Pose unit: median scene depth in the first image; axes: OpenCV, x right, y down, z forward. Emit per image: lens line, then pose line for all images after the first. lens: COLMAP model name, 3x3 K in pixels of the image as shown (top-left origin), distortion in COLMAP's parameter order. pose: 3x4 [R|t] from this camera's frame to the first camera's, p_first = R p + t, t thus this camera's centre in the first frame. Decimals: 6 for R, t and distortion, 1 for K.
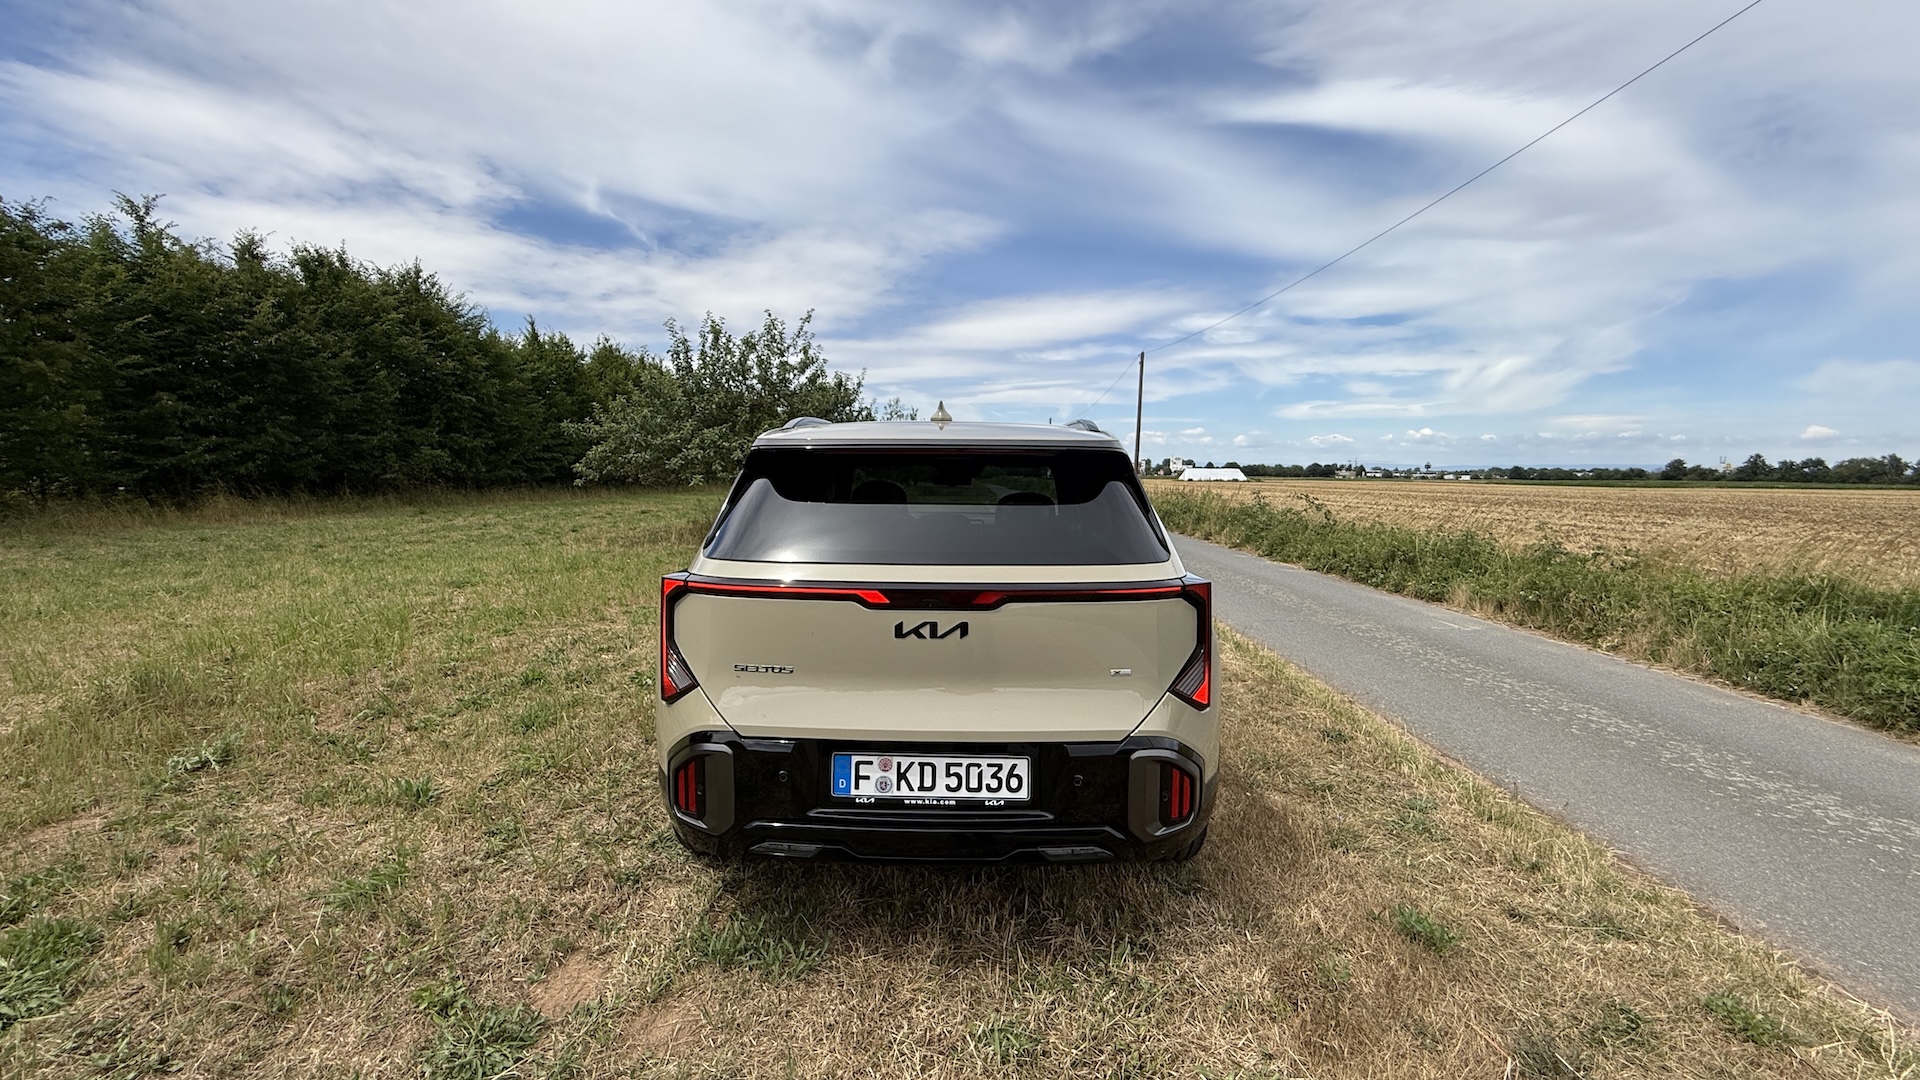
lens RADIAL K [[766.6, 0, 960.0], [0, 766.6, 540.0], [0, 0, 1]] dist [0.001839, 0.000037]
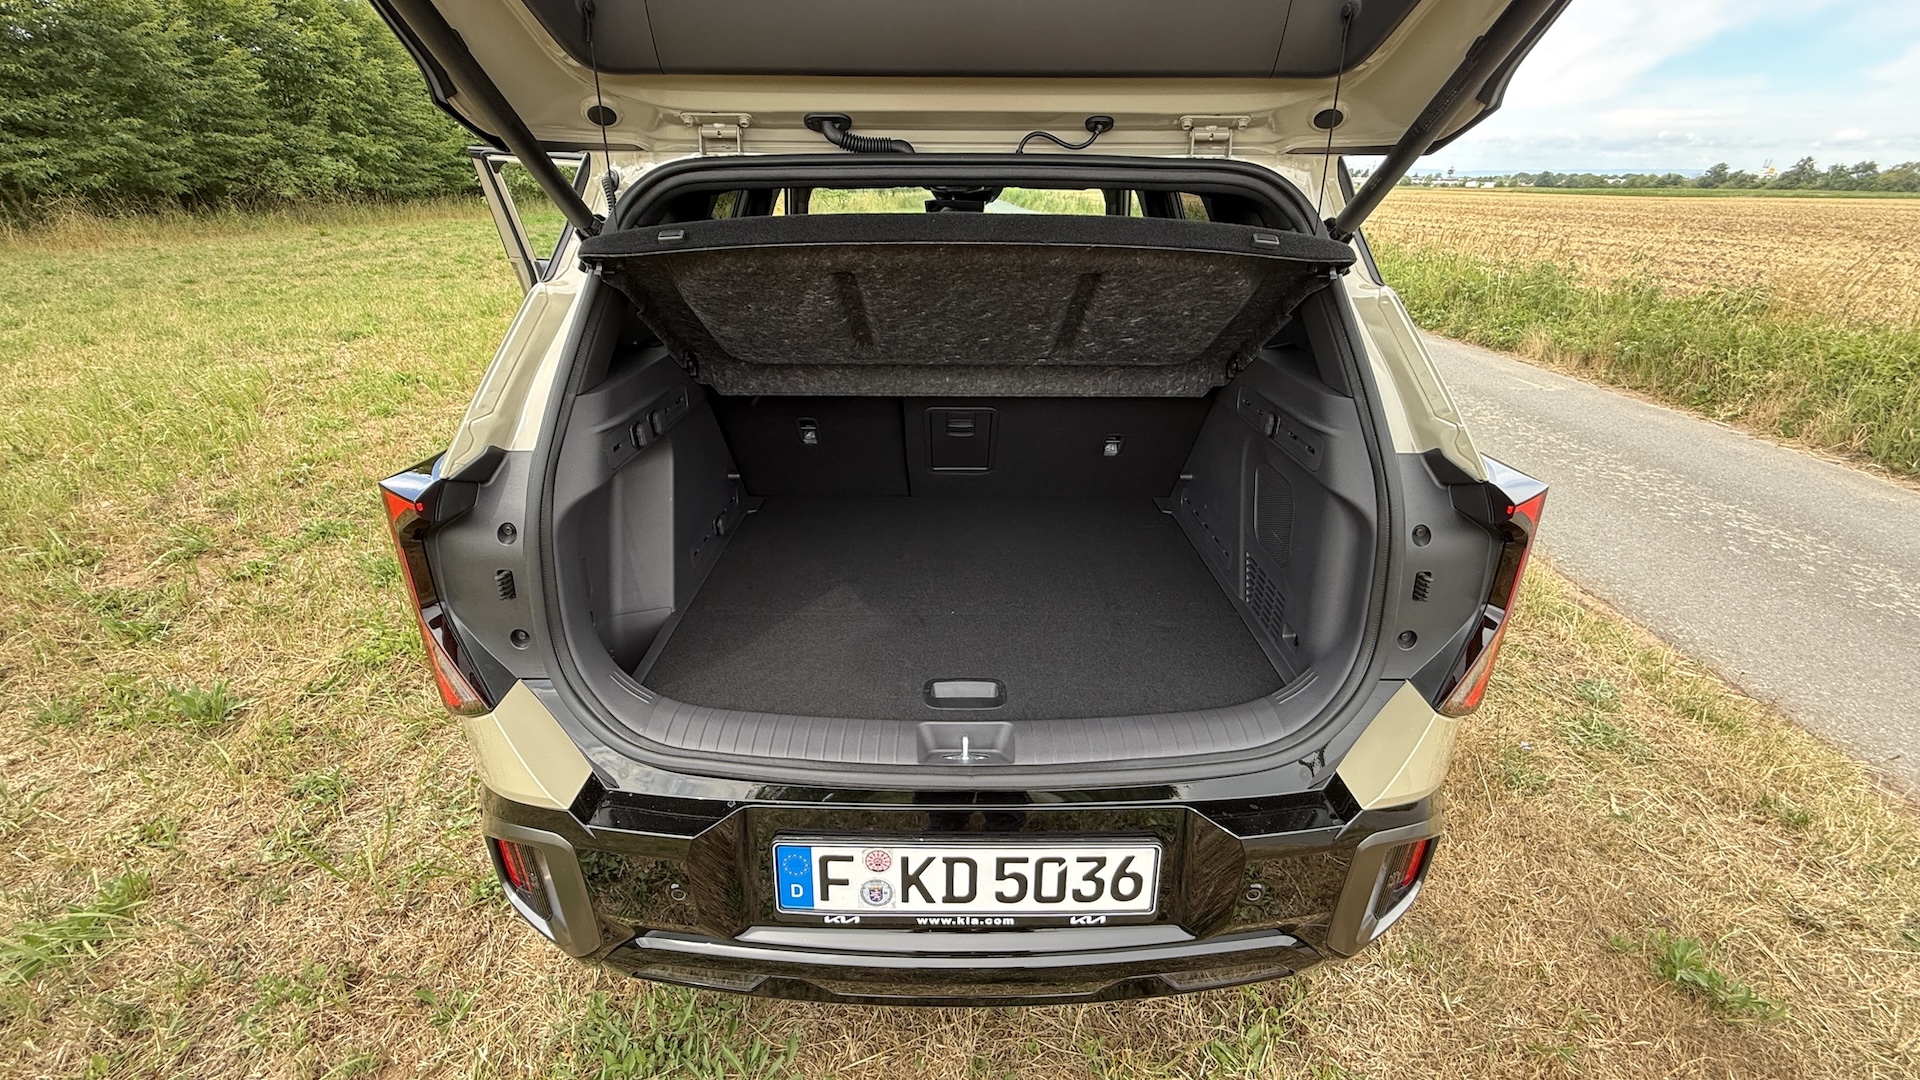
lens RADIAL K [[770.6, 0, 958.5], [0, 770.6, 534.6], [0, 0, 1]] dist [0.000473, 0.000145]
pose [[0.999768, -0.009884, 0.019152, -0.051503], [0.002856, 0.941555, 0.336847, -0.085956], [-0.021362, -0.336714, 0.941365, 0.588465]]
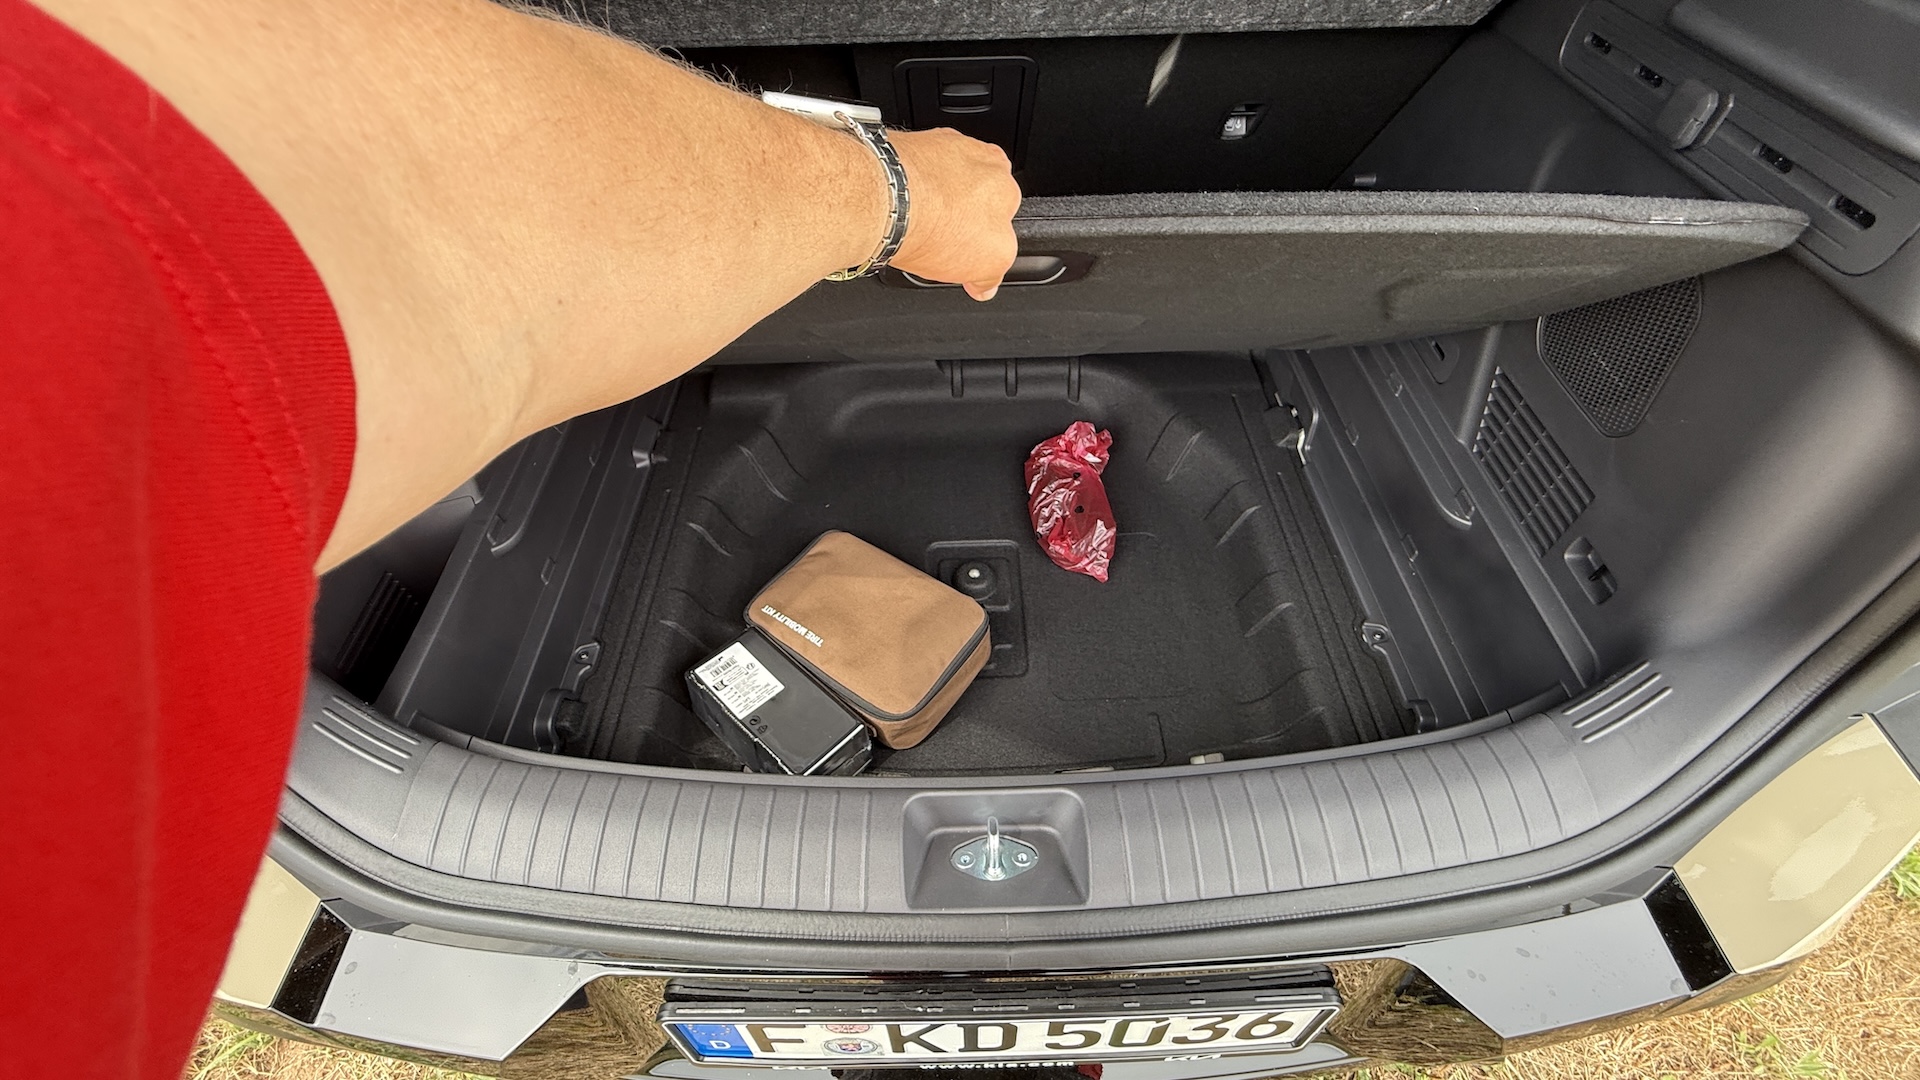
lens RADIAL K [[776.4, 0, 960.0], [0, 776.4, 540.0], [0, 0, 1]] dist [0.000240, 0.000243]
pose [[0.999154, -0.041127, -0.000631, -0.045562], [0.029203, 0.698514, 0.715001, -0.055463], [-0.028965, -0.714414, 0.699124, 0.923954]]
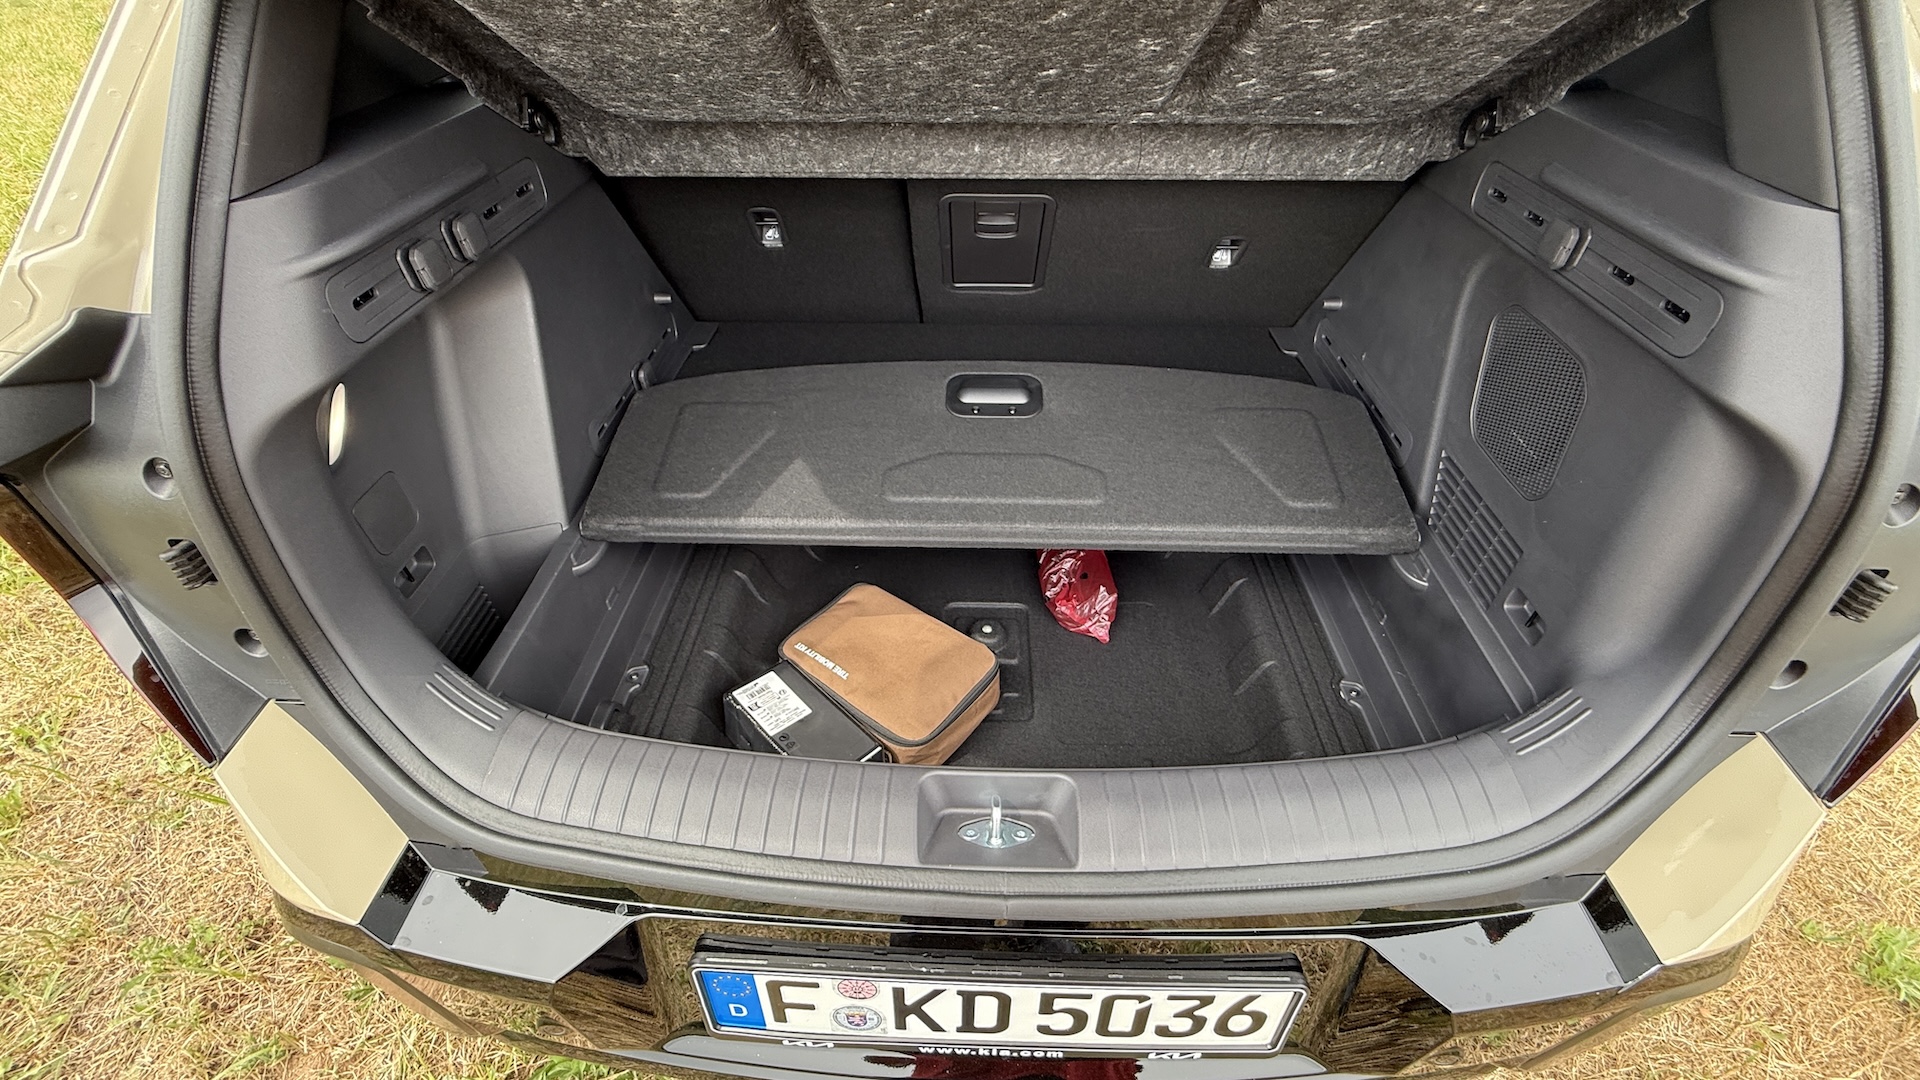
lens RADIAL K [[770.6, 0, 958.5], [0, 770.6, 534.6], [0, 0, 1]] dist [0.000473, 0.000145]
pose [[0.999833, 0.002855, -0.018068, -0.048410], [0.008428, 0.804764, 0.593535, -0.060757], [0.016235, -0.593588, 0.804605, 0.851461]]
